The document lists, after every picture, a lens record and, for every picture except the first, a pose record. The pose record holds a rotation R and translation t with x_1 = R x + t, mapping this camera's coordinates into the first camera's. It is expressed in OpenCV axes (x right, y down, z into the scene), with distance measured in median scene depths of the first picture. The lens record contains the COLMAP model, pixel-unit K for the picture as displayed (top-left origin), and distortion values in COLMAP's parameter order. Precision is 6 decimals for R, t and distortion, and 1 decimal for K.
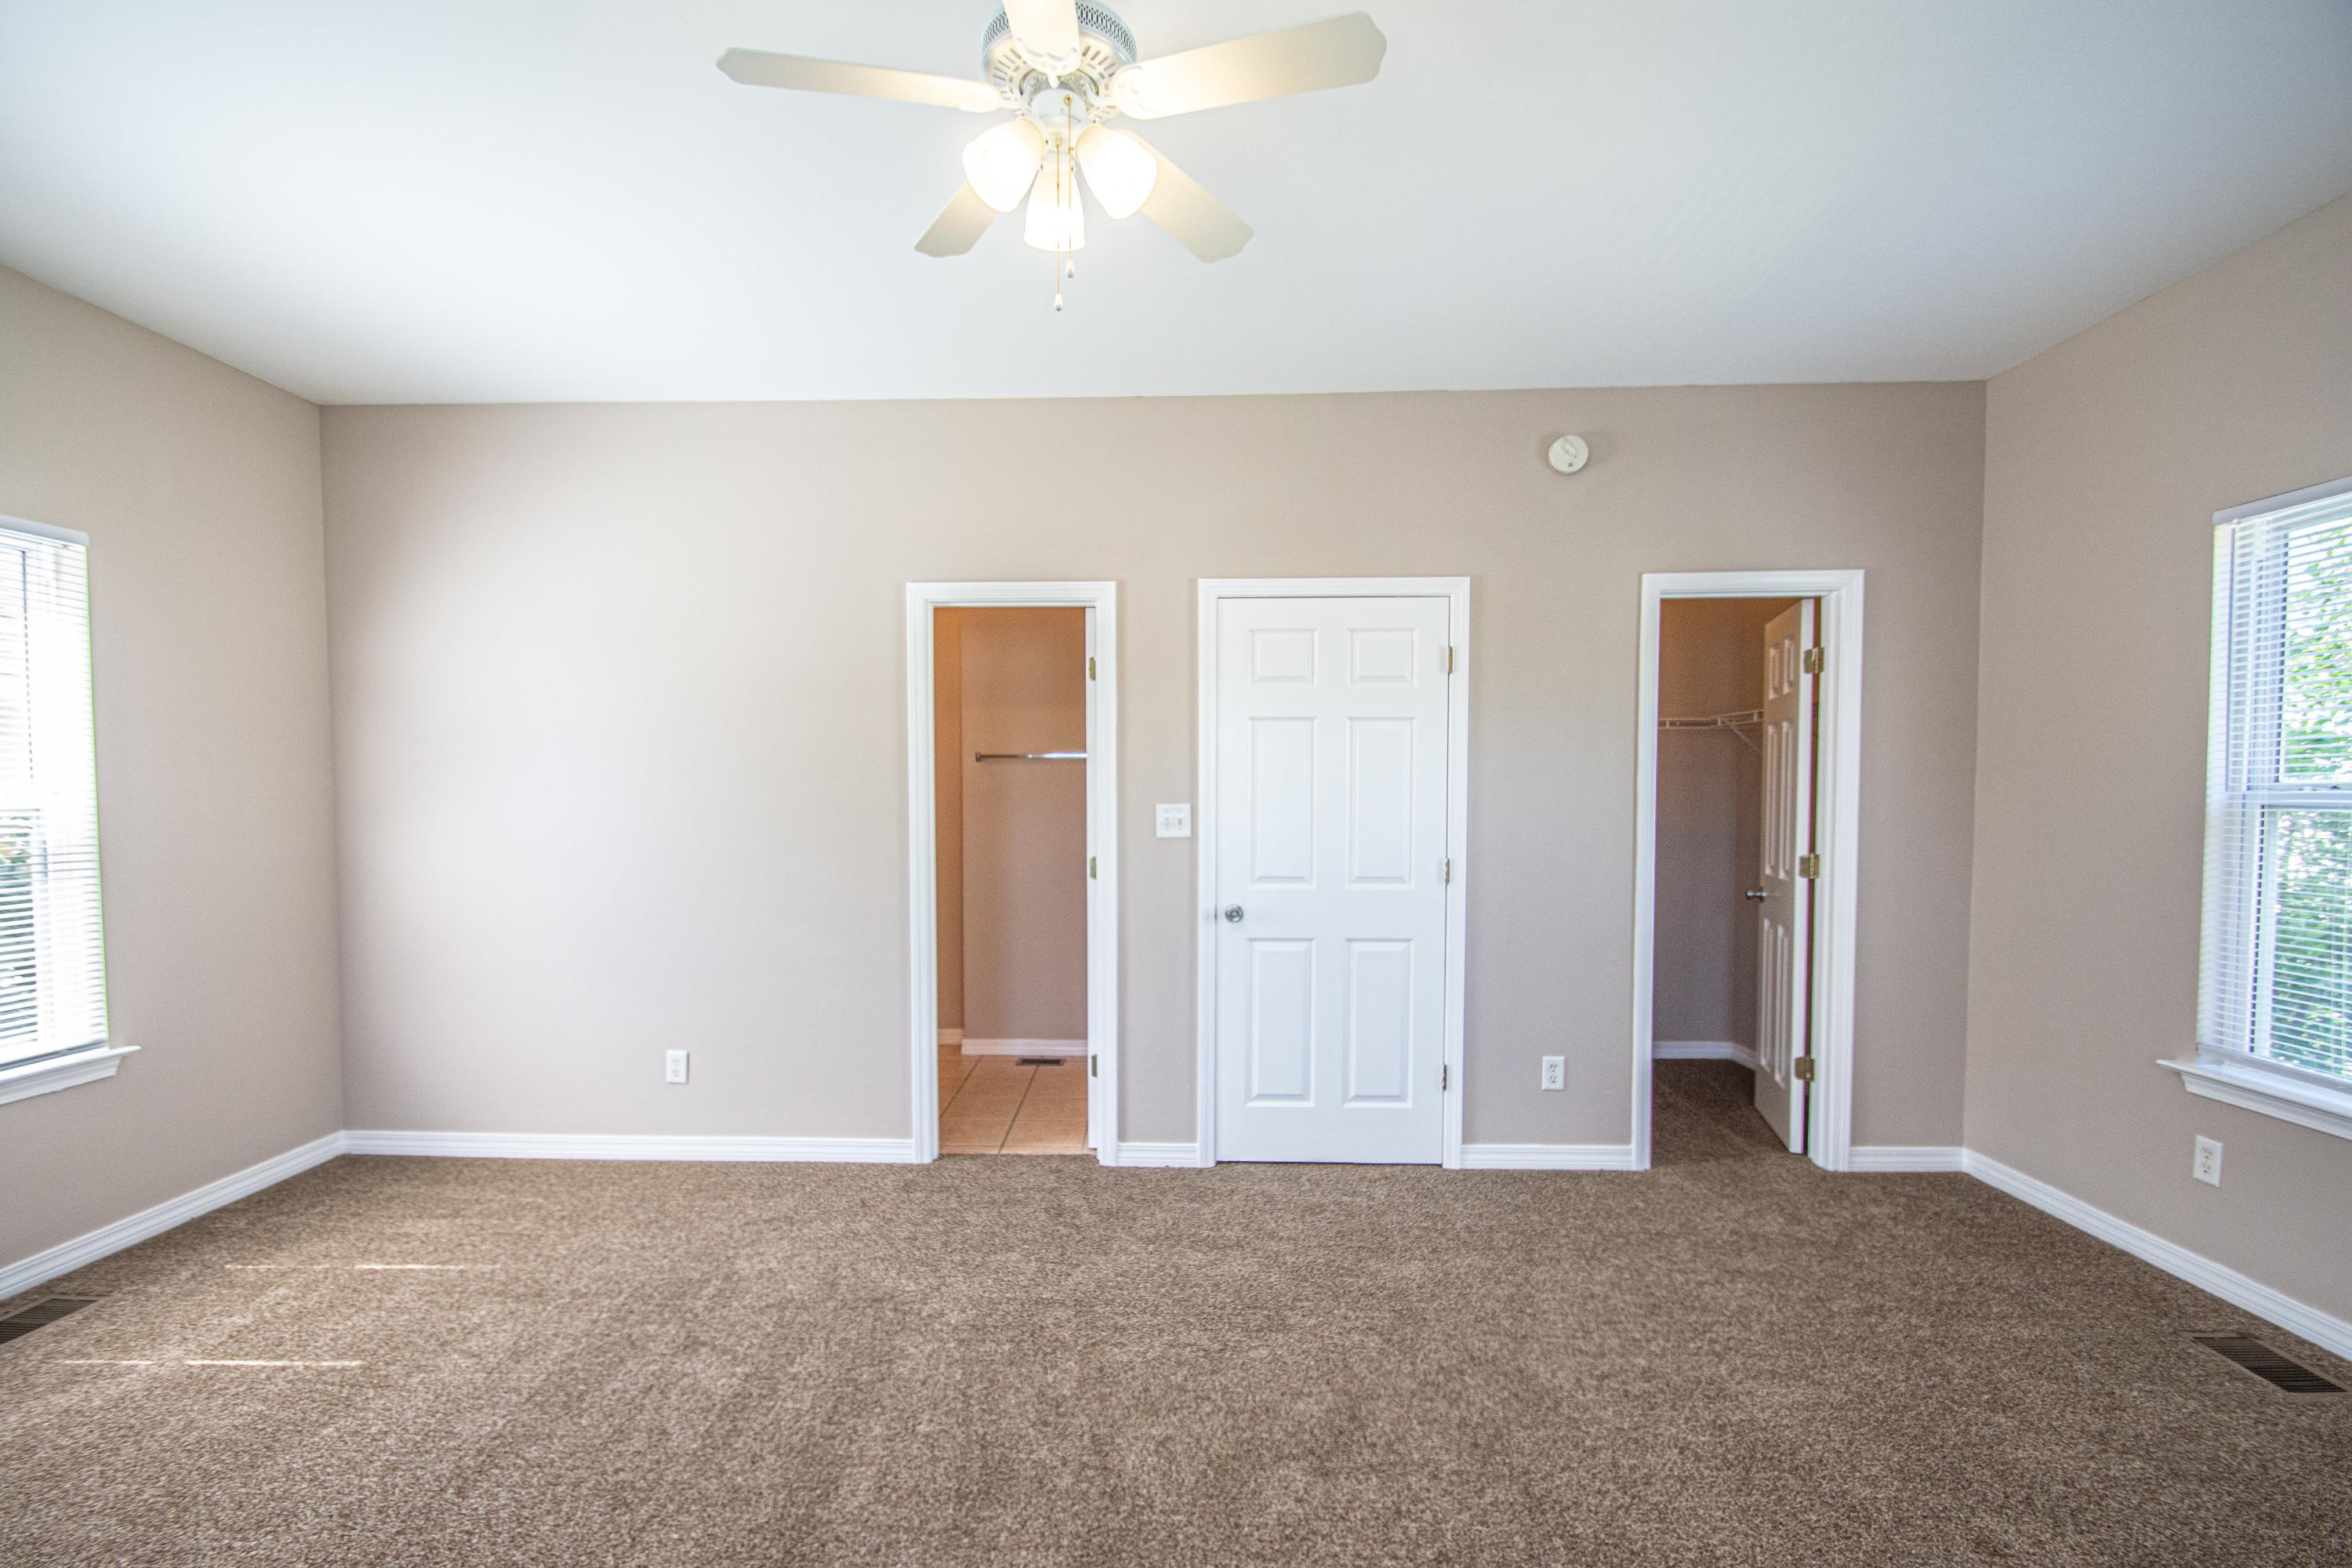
lens RADIAL K [[1028.7, 0, 1165.4], [0, 1028.7, 826.5], [0, 0, 1]] dist [-0.000363, -0.000247]
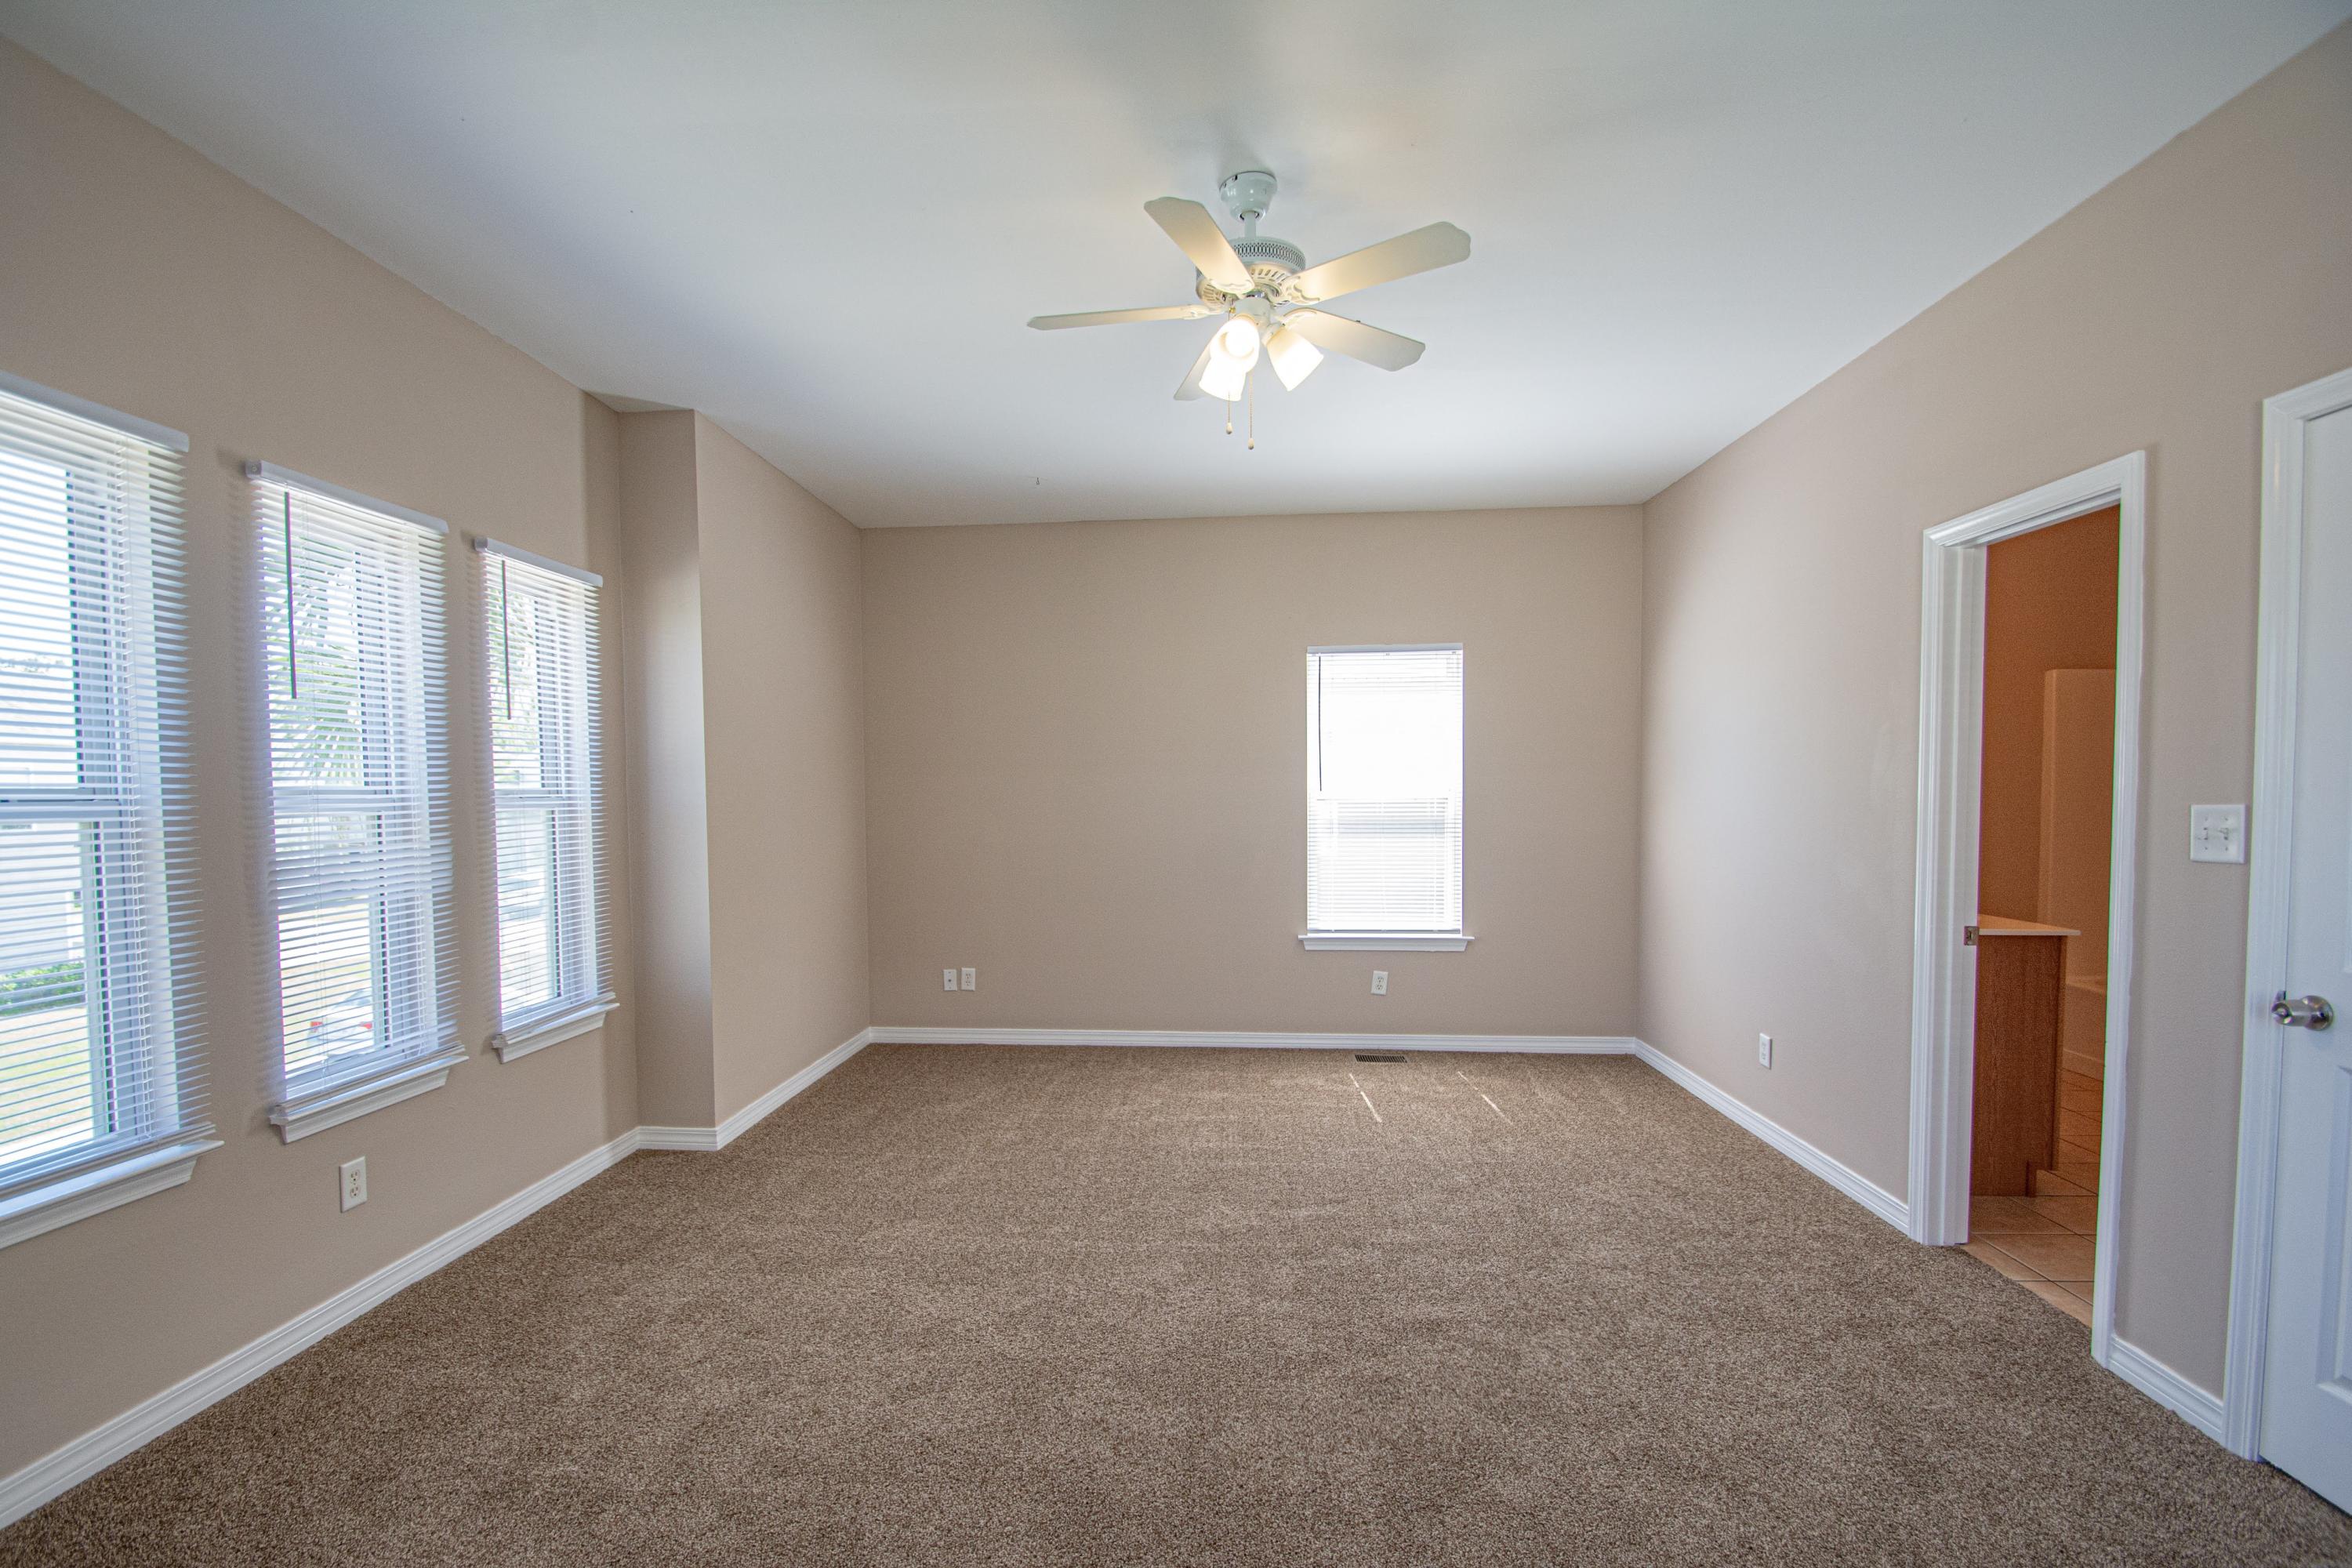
lens RADIAL K [[1028.7, 0, 1165.4], [0, 1028.7, 826.5], [0, 0, 1]] dist [-0.000363, -0.000247]
pose [[0.003747, 0.038140, -0.999265, 0.590731], [-0.042617, 0.998371, 0.037946, -0.005378], [0.999084, 0.042444, 0.005366, 0.407760]]
